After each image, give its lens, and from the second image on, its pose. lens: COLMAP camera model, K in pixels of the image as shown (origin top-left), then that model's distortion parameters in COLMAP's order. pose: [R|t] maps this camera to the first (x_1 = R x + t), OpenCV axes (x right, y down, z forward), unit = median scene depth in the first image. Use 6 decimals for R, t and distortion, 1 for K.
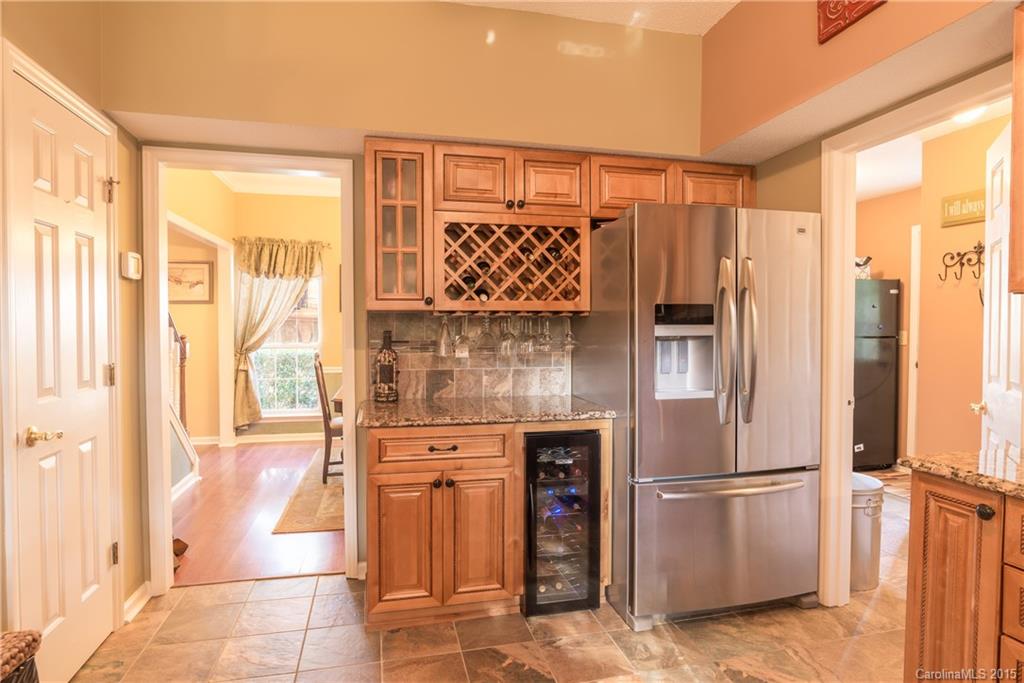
lens RADIAL K [[571.2, 0, 513.3], [0, 571.2, 333.5], [0, 0, 1]] dist [-0.036421, 0.018771]
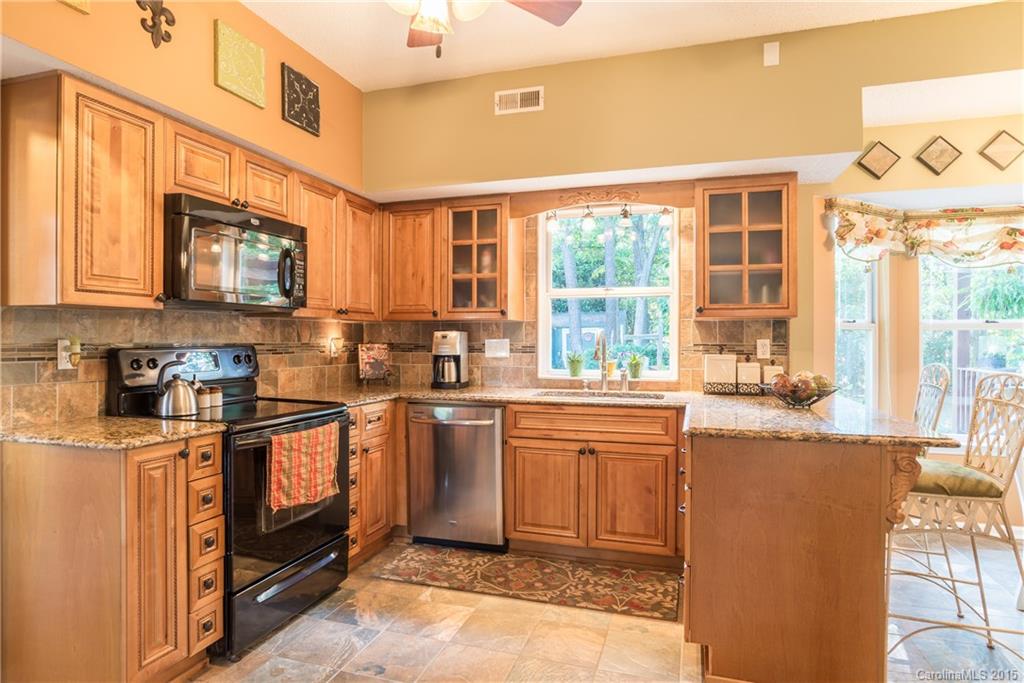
lens RADIAL K [[571.2, 0, 516.9], [0, 571.2, 340.3], [0, 0, 1]] dist [-0.036421, 0.018771]
pose [[-0.858289, 0.000936, 0.513166, -0.394252], [0.008913, 0.999875, 0.013083, 0.001699], [-0.513089, 0.015803, -0.858190, 1.039699]]
